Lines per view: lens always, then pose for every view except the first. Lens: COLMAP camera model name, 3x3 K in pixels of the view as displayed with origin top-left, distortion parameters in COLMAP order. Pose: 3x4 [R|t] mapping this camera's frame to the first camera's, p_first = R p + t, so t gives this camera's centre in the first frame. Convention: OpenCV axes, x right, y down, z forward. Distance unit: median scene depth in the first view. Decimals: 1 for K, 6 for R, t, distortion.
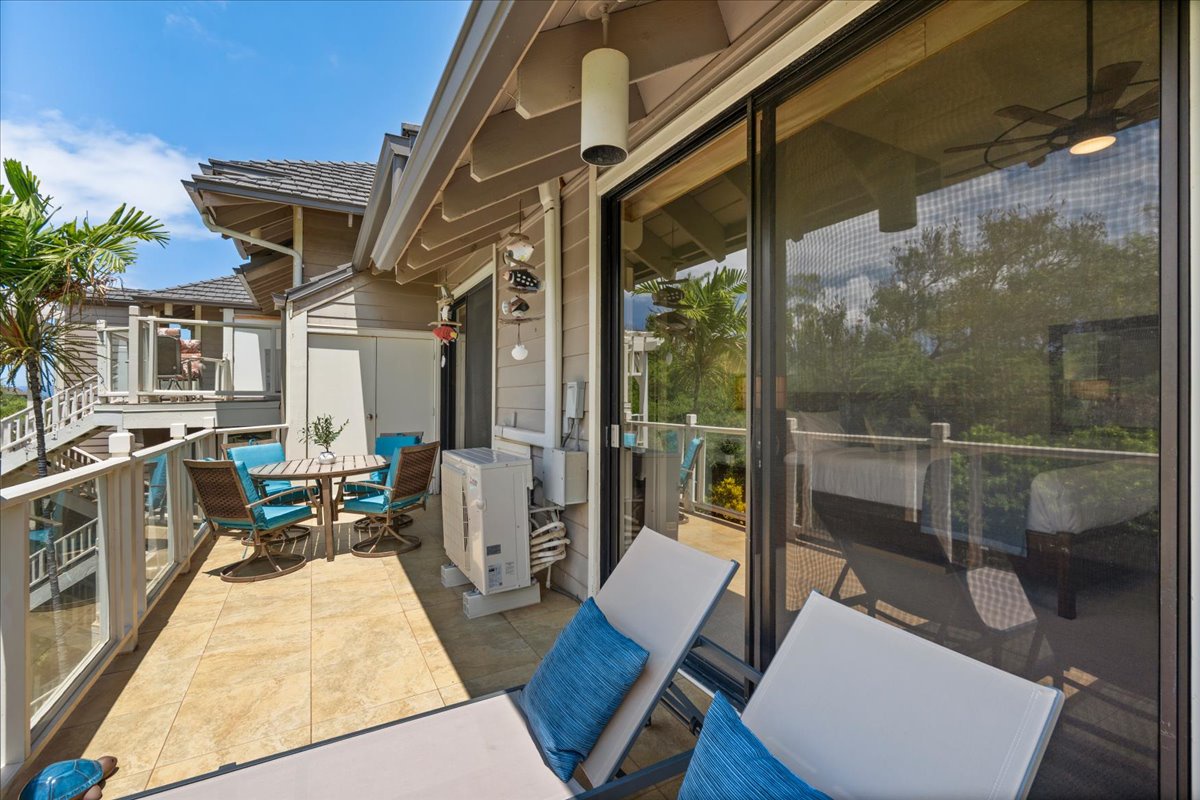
lens RADIAL K [[538.7, 0, 600.9], [0, 538.7, 397.0], [0, 0, 1]] dist [-0.002505, 0.001125]
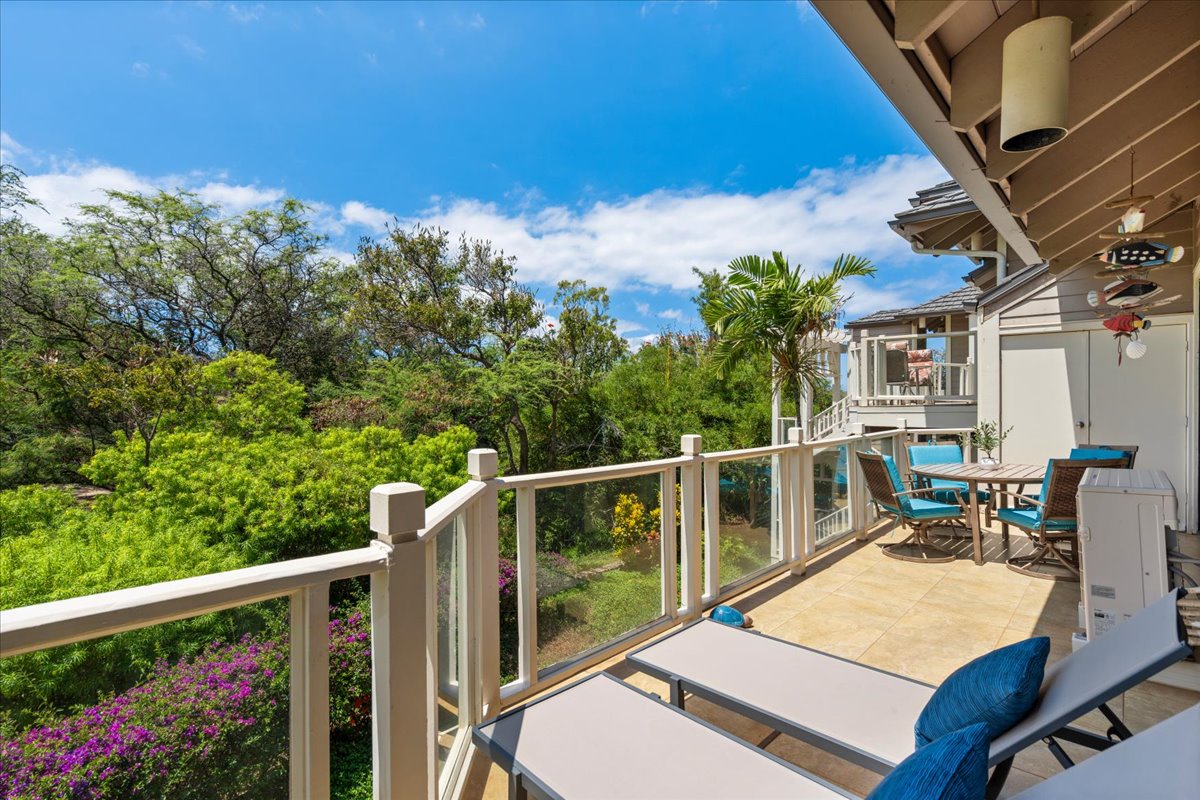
lens RADIAL K [[538.7, 0, 600.9], [0, 538.7, 397.0], [0, 0, 1]] dist [-0.002505, 0.001125]
pose [[0.310682, -0.004898, -0.950501, 0.231502], [0.001660, 0.999988, -0.004610, -0.006585], [0.950513, -0.000146, 0.310686, 0.012787]]
